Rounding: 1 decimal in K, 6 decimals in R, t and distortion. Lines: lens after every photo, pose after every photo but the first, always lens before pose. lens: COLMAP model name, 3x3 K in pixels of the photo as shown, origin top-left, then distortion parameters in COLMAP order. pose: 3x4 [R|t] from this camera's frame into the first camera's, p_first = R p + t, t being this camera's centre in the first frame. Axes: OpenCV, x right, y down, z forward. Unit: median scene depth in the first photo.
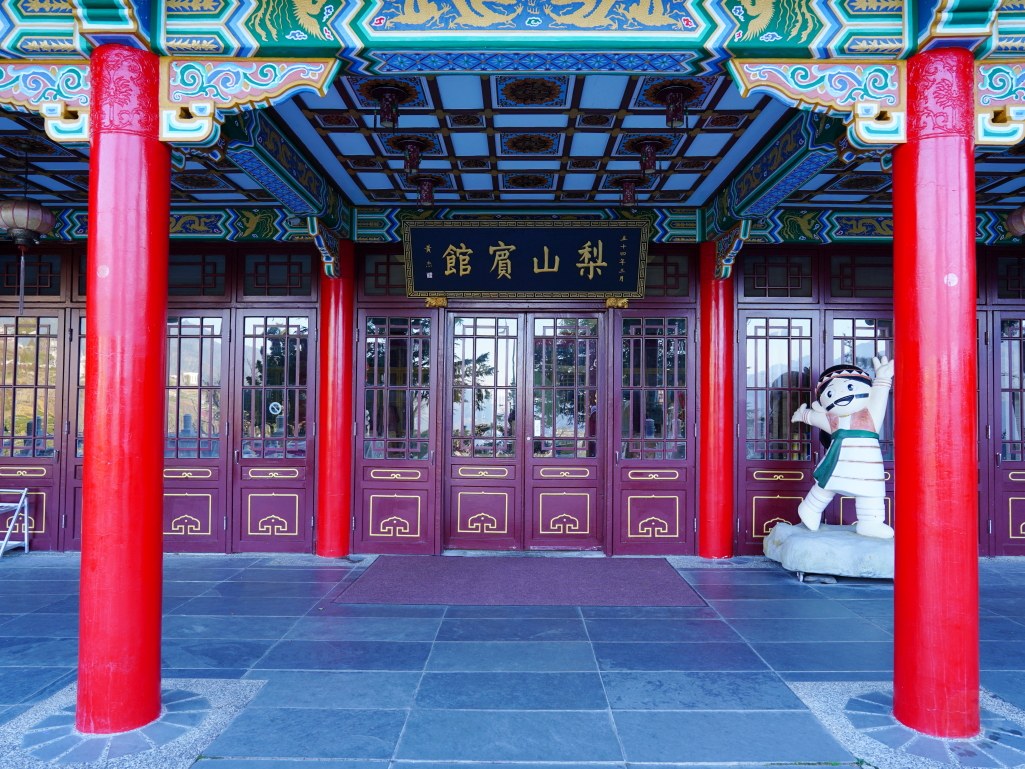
lens RADIAL K [[687.2, 0, 512.5], [0, 687.2, 384.5], [0, 0, 1]] dist [0.019473, 0.000193]
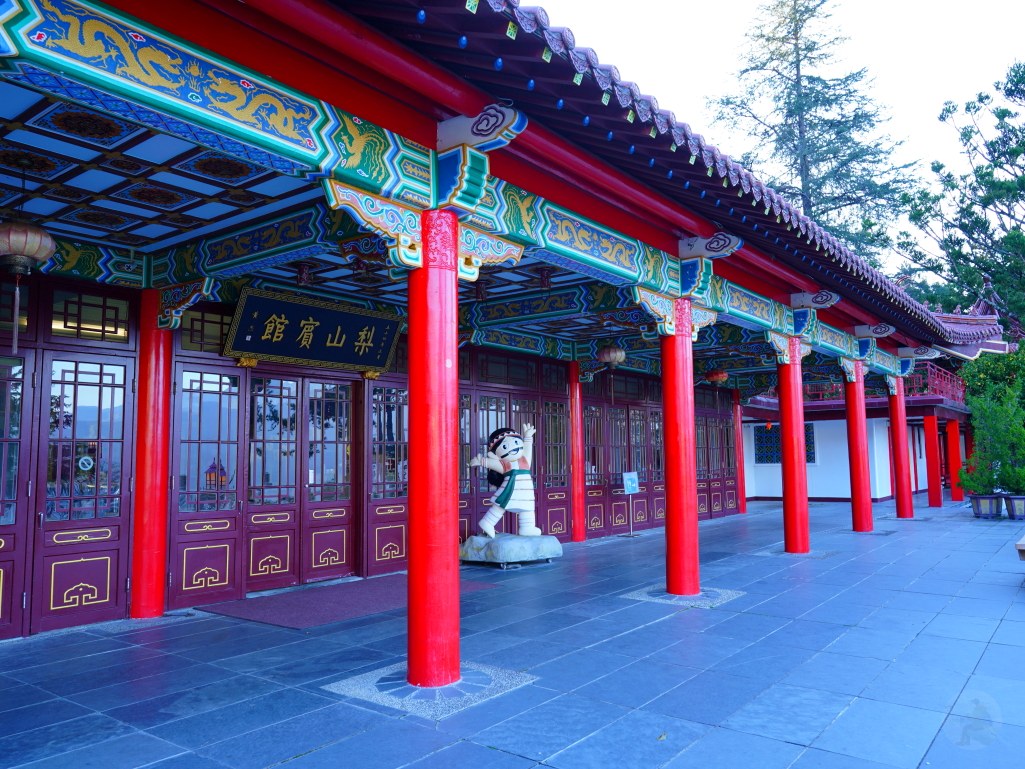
lens RADIAL K [[707.5, 0, 512.5], [0, 707.5, 384.5], [0, 0, 1]] dist [-0.097473, 0.115941]
pose [[0.617016, 0.067055, 0.784089, -0.725159], [-0.007578, 0.996823, -0.079284, -0.000683], [-0.786914, 0.042977, 0.615564, -0.006654]]
